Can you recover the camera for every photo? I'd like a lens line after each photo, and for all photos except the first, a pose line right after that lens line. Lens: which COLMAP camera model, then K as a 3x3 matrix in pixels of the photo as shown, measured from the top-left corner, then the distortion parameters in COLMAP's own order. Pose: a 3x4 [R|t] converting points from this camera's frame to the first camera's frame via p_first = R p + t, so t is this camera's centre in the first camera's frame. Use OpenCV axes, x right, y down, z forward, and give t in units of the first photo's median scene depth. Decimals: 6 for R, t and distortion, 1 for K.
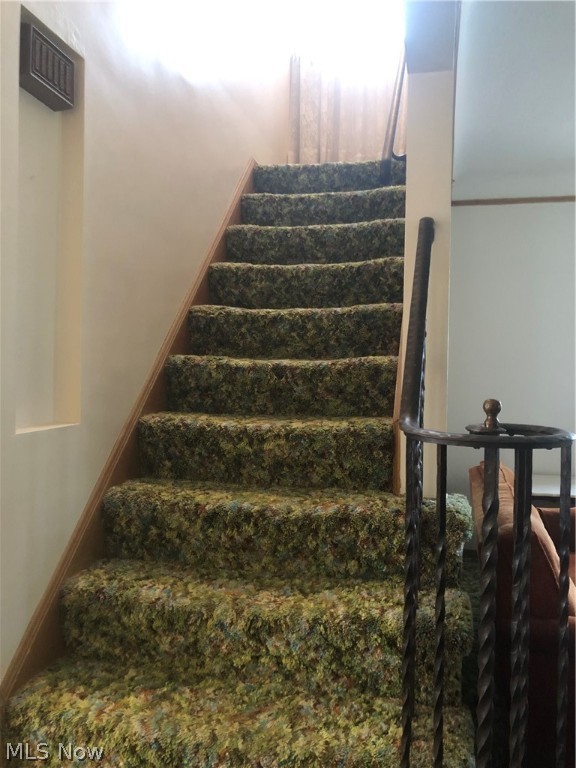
lens RADIAL K [[623.1, 0, 292.6], [0, 623.1, 383.1], [0, 0, 1]] dist [0.036432, -0.012764]
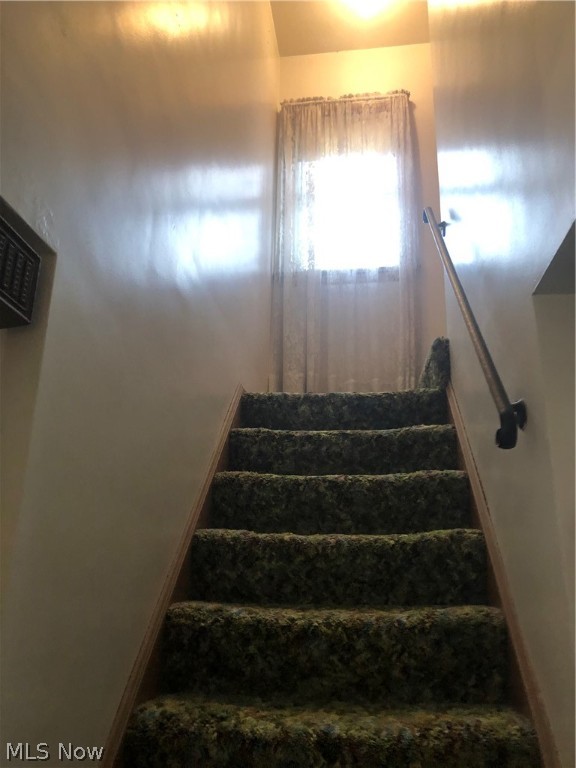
lens RADIAL K [[623.1, 0, 286.0], [0, 623.1, 382.3], [0, 0, 1]] dist [0.036432, -0.012764]
pose [[0.993958, 0.030542, 0.105430, -0.107732], [0.004477, 0.948428, -0.316962, -0.125633], [-0.109674, 0.315519, 0.942560, 0.276640]]
